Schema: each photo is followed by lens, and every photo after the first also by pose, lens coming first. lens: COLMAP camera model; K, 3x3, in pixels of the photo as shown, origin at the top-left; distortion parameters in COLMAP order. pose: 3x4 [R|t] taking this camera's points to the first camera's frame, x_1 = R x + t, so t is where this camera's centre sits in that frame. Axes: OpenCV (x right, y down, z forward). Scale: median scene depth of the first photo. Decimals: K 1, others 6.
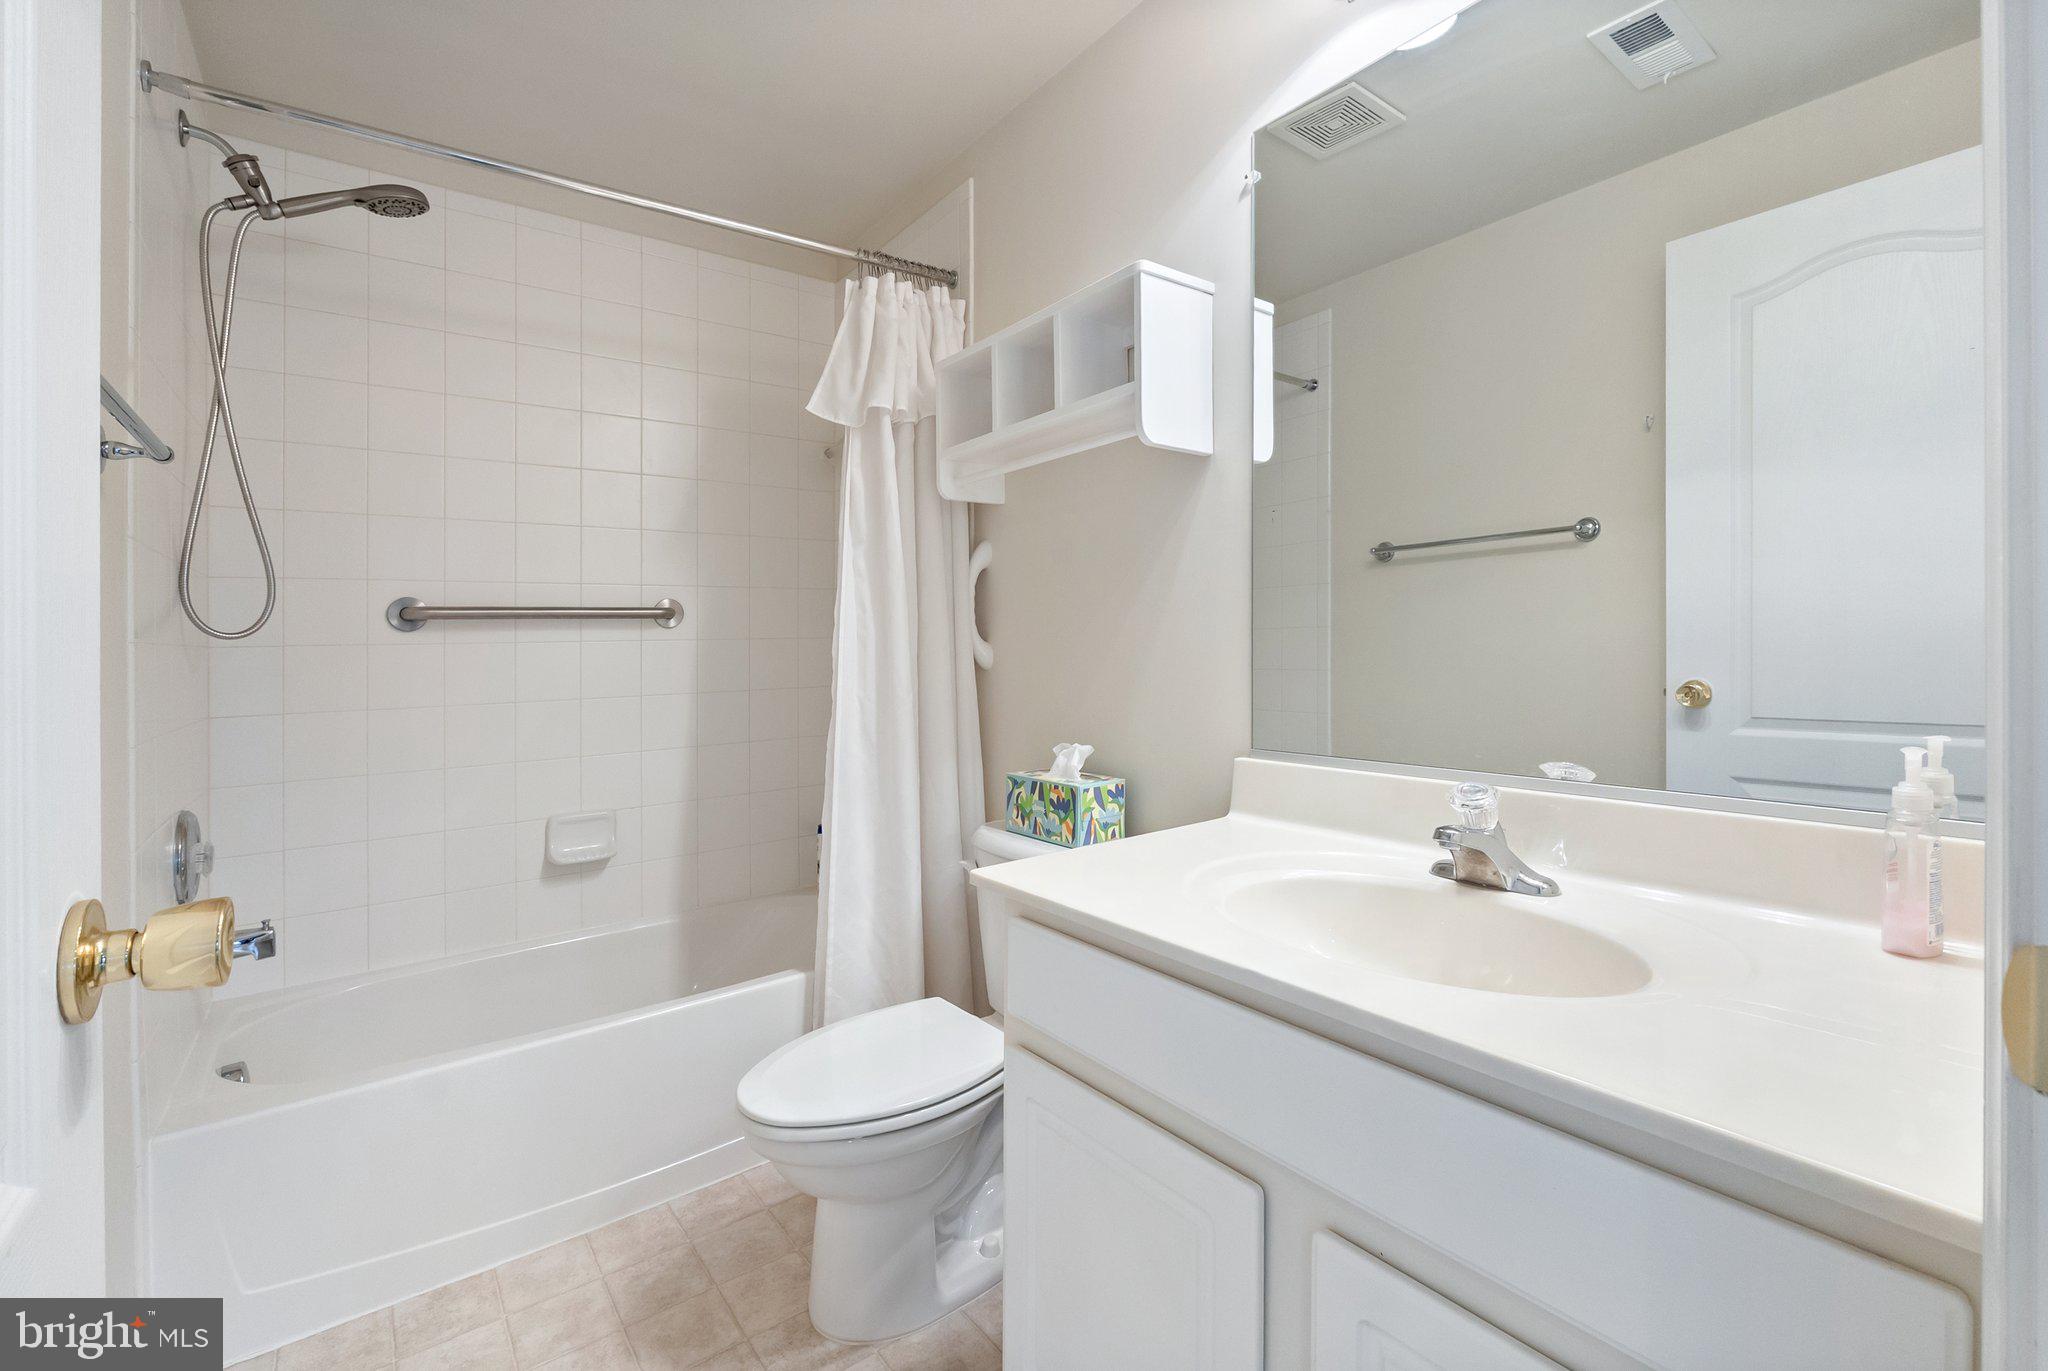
lens RADIAL K [[865.7, 0, 1022.3], [0, 865.7, 659.7], [0, 0, 1]] dist [-0.007498, 0.000276]
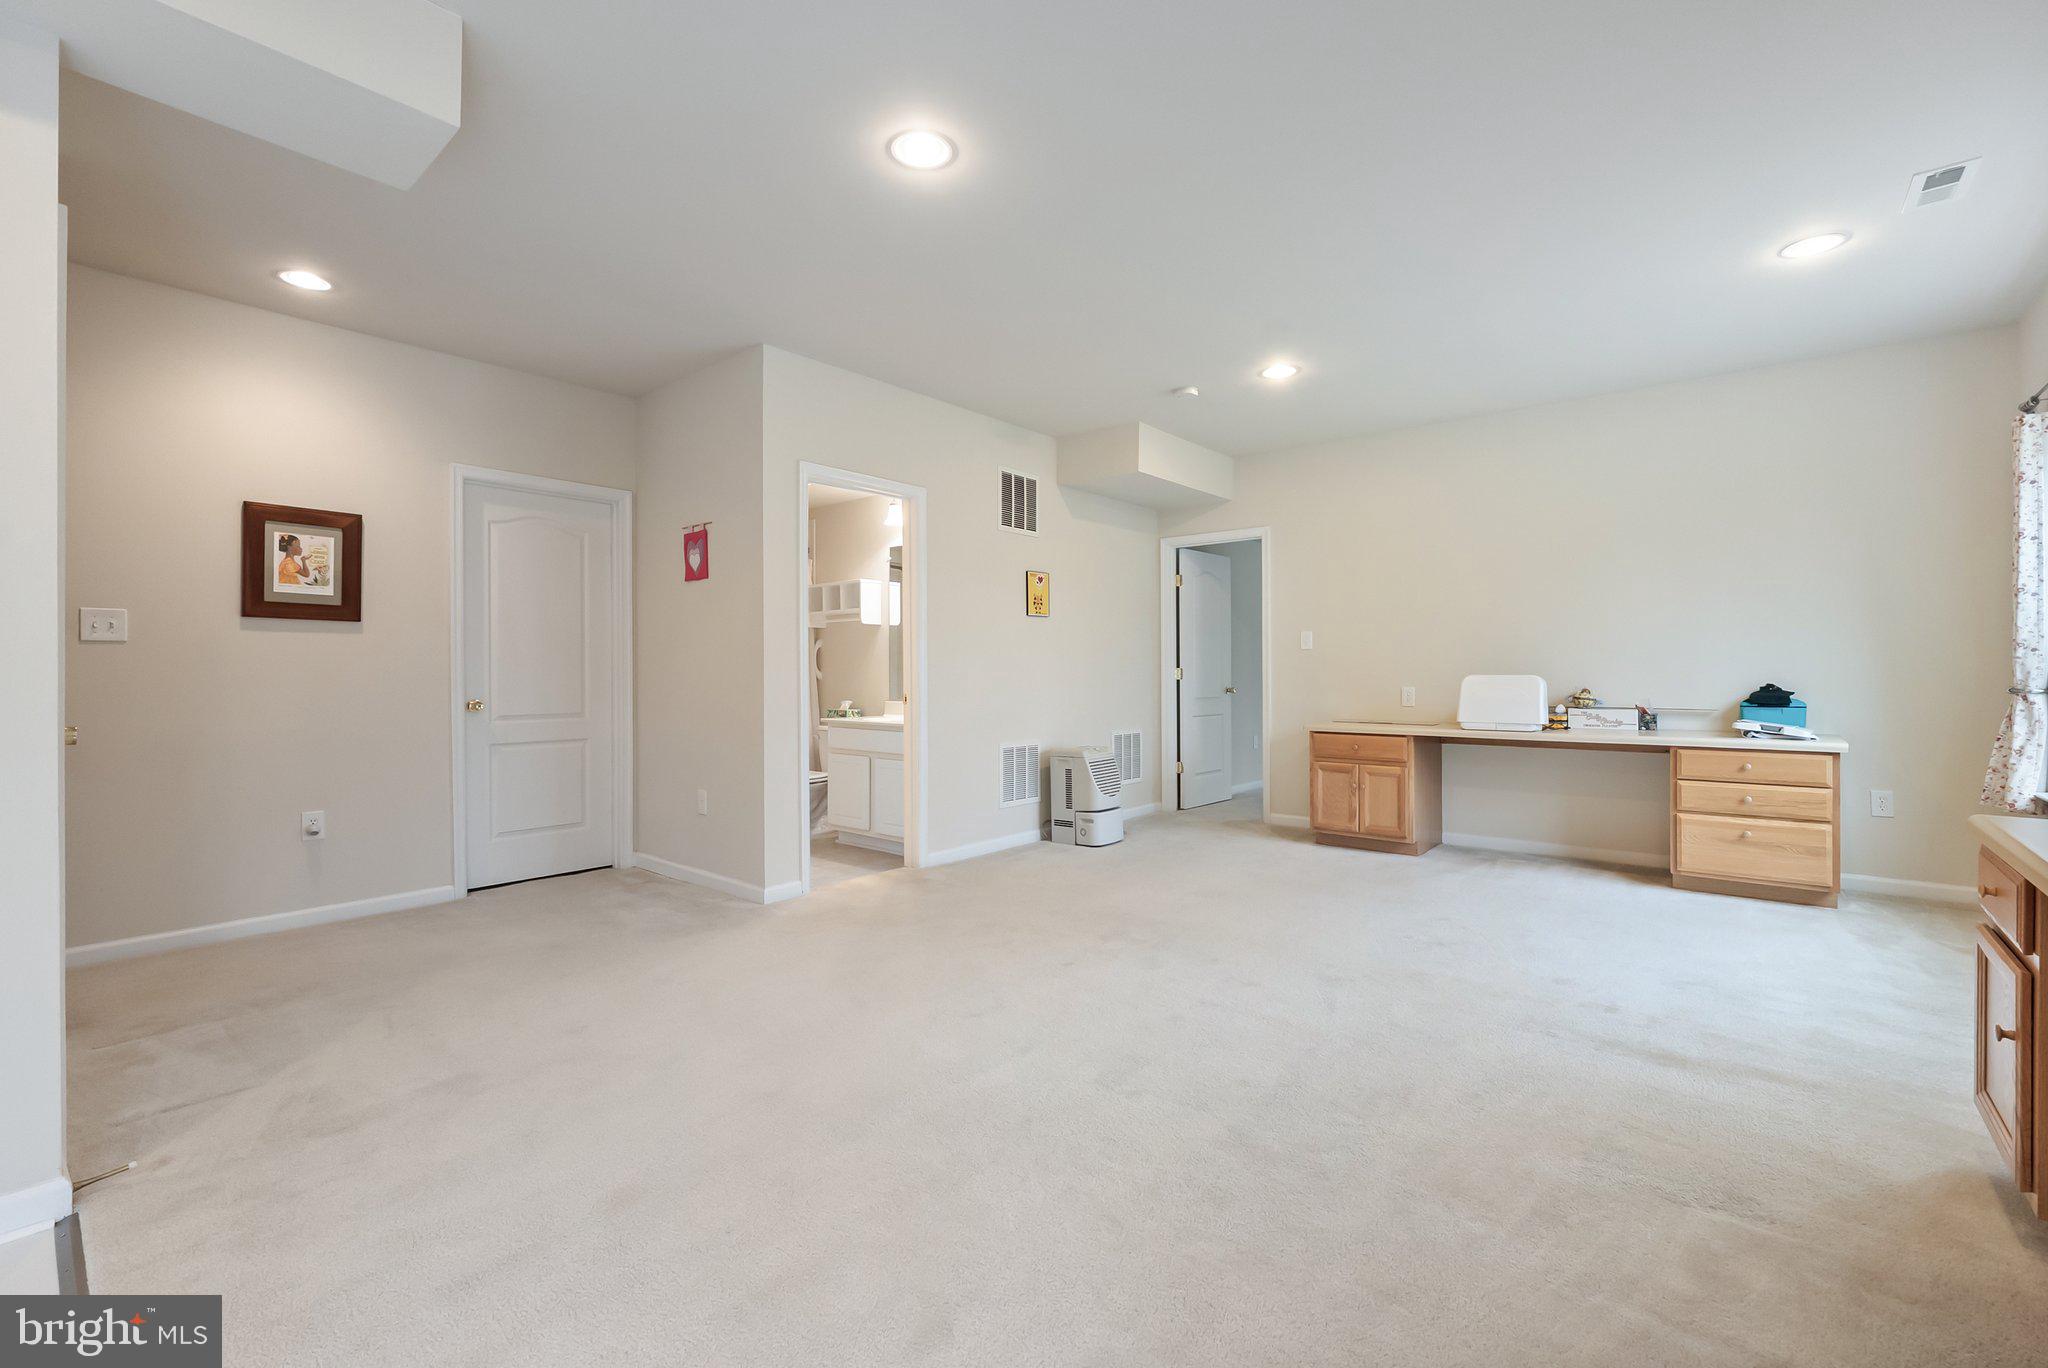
lens RADIAL K [[858.5, 0, 1028.0], [0, 858.5, 667.9], [0, 0, 1]] dist [-0.002909, -0.000217]
pose [[0.975602, -0.005107, 0.219486, 0.011874], [0.005954, 0.999977, -0.003198, -0.021591], [-0.219464, 0.004427, 0.975610, -2.546939]]
